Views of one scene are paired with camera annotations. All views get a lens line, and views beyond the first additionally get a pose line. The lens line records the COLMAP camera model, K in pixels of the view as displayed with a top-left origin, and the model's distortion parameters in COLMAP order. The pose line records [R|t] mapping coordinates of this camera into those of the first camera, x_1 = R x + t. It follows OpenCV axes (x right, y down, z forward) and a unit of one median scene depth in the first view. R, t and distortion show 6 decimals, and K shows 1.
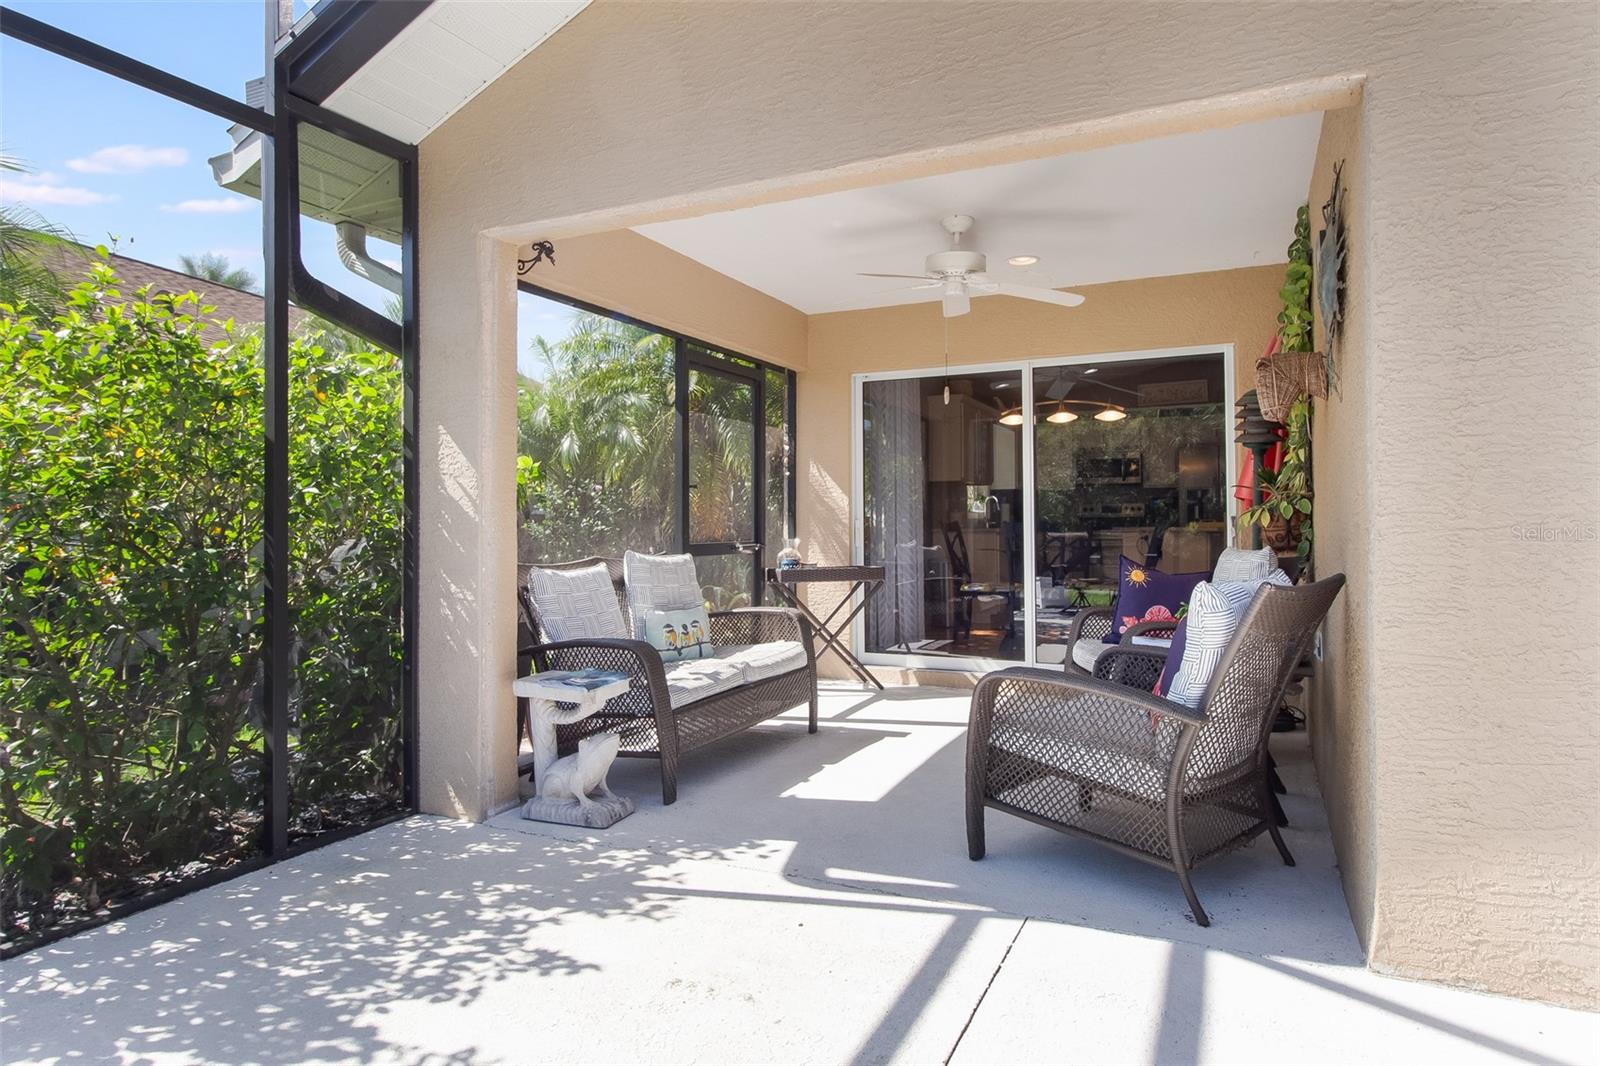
lens RADIAL K [[942.4, 0, 806.8], [0, 942.4, 515.9], [0, 0, 1]] dist [0.008608, -0.013088]
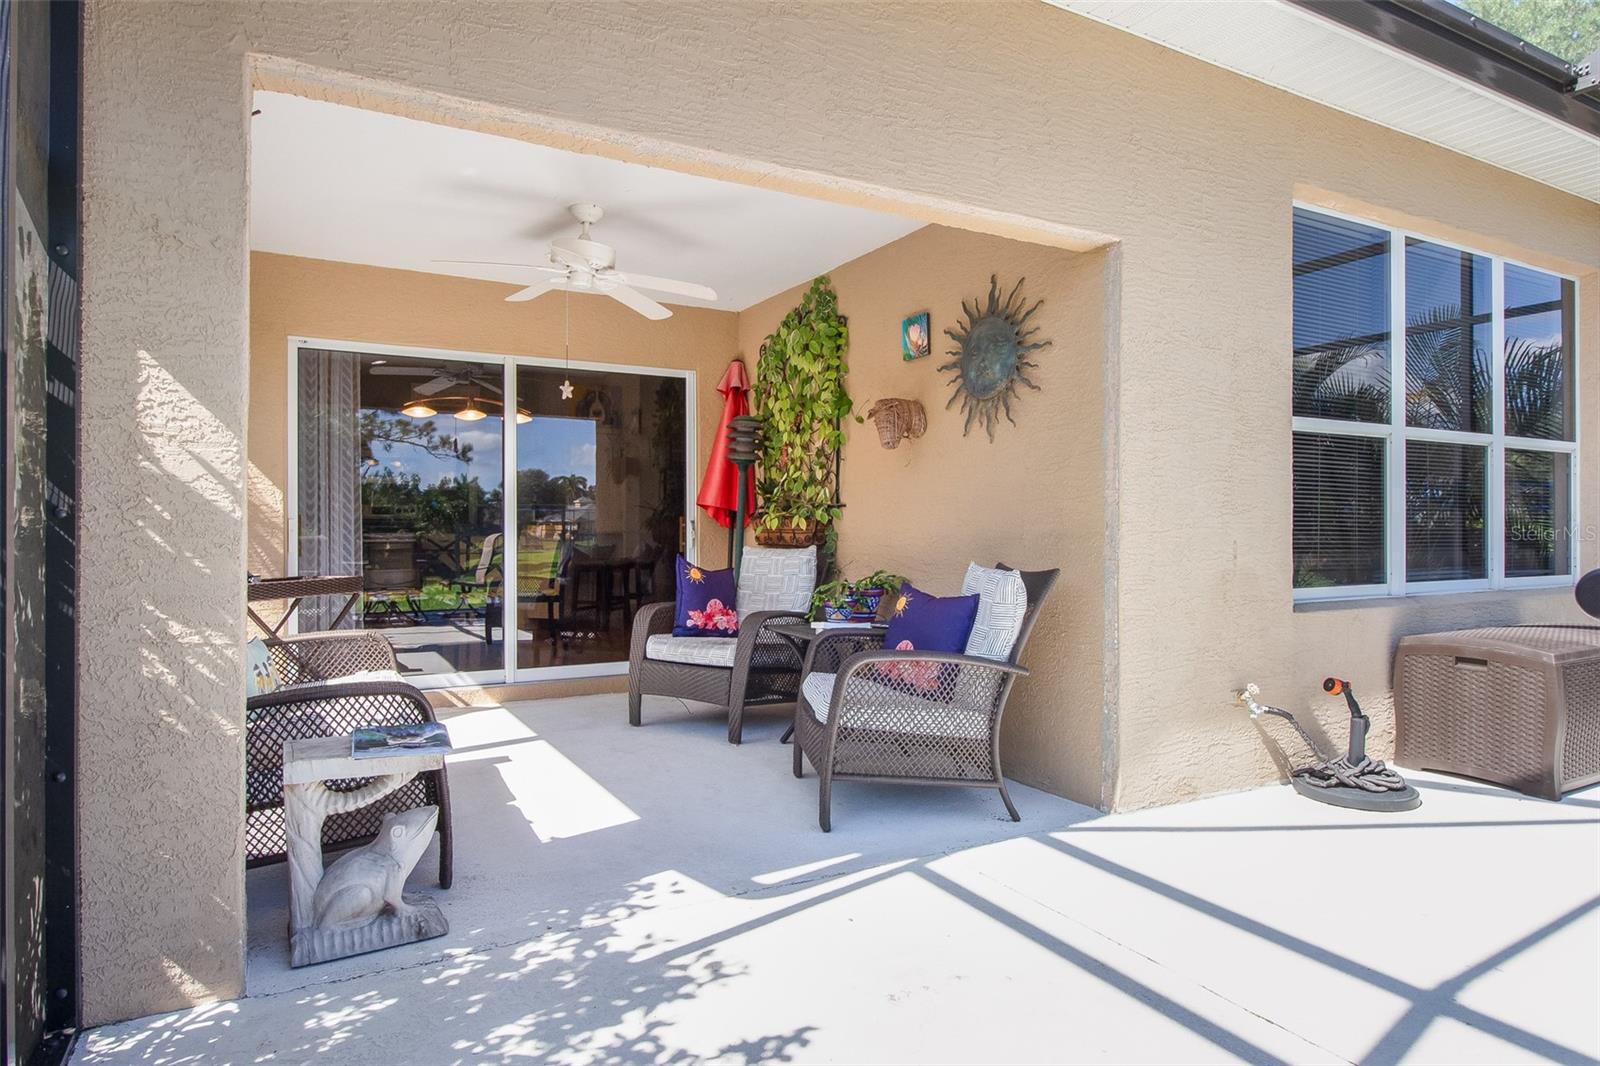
lens RADIAL K [[942.4, 0, 806.8], [0, 942.4, 515.9], [0, 0, 1]] dist [0.008608, -0.013088]
pose [[0.584348, 0.015801, 0.811349, -0.708532], [-0.013293, 0.999863, -0.009898, 0.007509], [-0.811394, -0.005001, 0.584478, 0.368332]]
